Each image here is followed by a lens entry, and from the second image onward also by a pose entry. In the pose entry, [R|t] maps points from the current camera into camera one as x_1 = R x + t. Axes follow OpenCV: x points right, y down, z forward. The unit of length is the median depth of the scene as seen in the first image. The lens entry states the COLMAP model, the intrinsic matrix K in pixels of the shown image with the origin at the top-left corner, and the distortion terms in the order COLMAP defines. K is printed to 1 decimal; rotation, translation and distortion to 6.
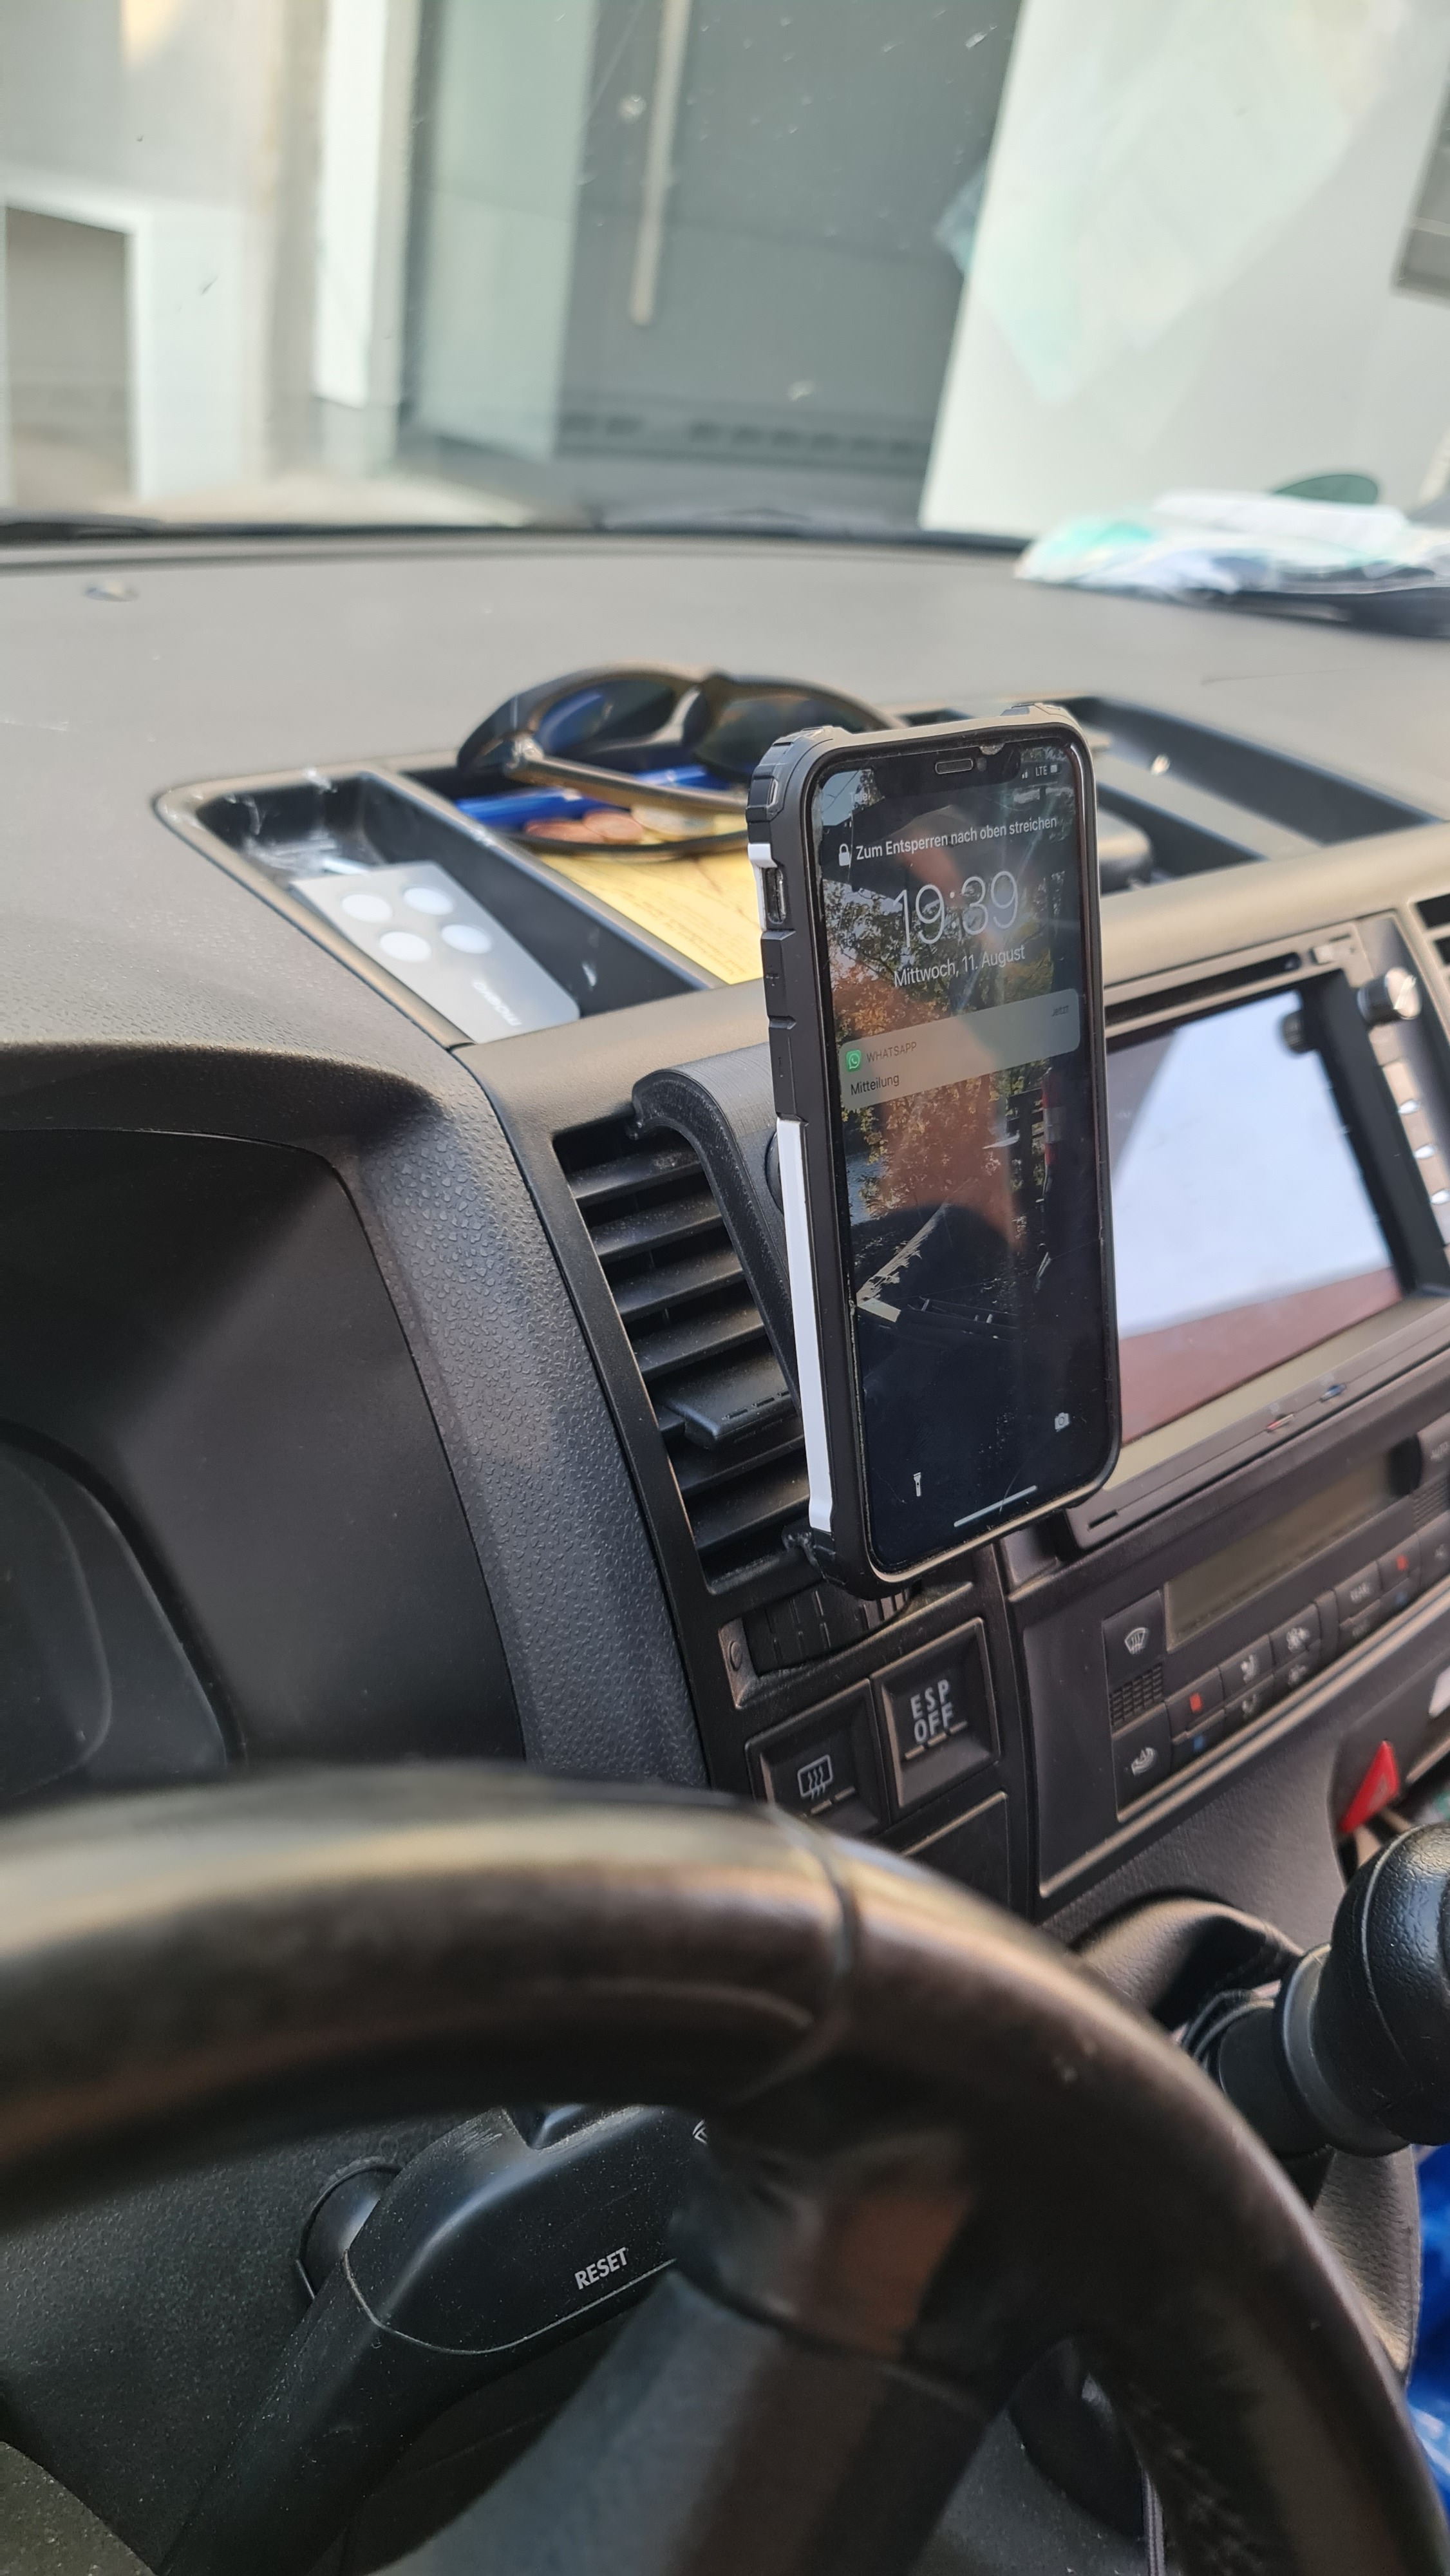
lens RADIAL K [[1834.9, 0, 689.5], [0, 1834.9, 1447.2], [0, 0, 1]] dist [0.006544, 0.000636]
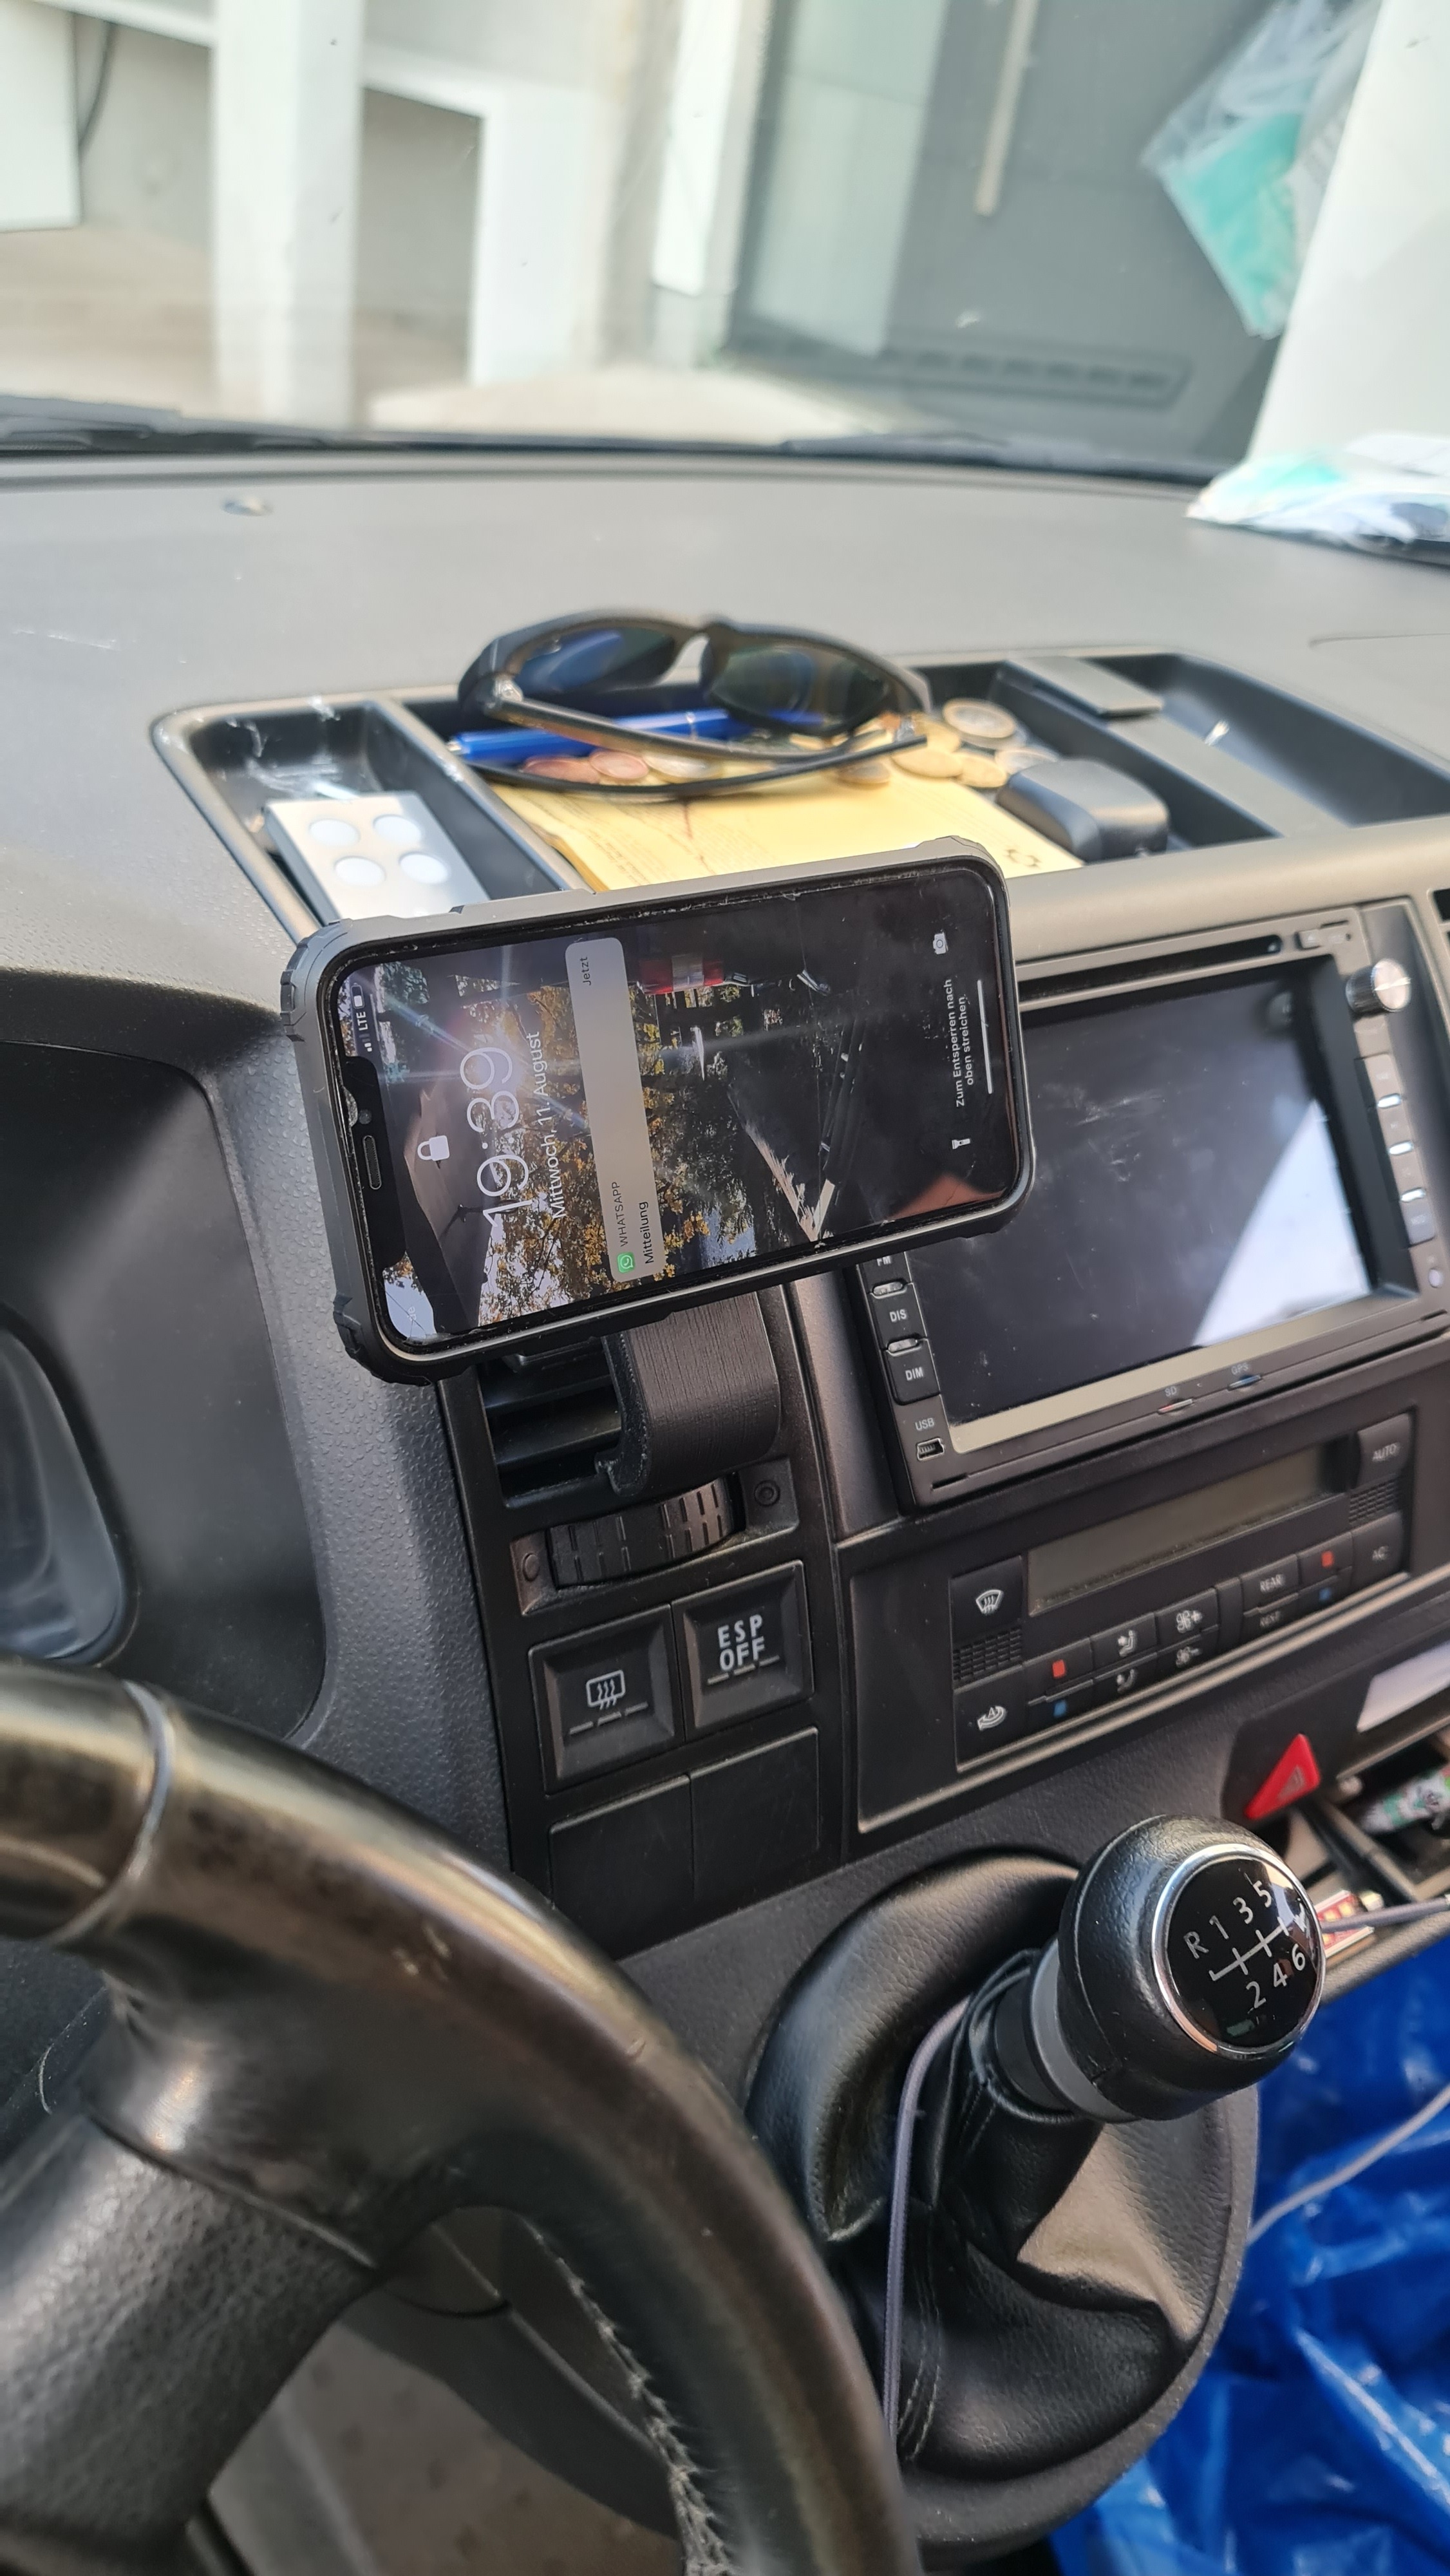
lens RADIAL K [[1801.9, 0, 648.0], [0, 1801.9, 1423.1], [0, 0, 1]] dist [0.008202, 0.004081]
pose [[0.983377, 0.111765, -0.143104, 0.179007], [-0.105670, 0.993167, 0.049526, -0.022618], [0.147662, -0.033581, 0.988468, -0.021703]]
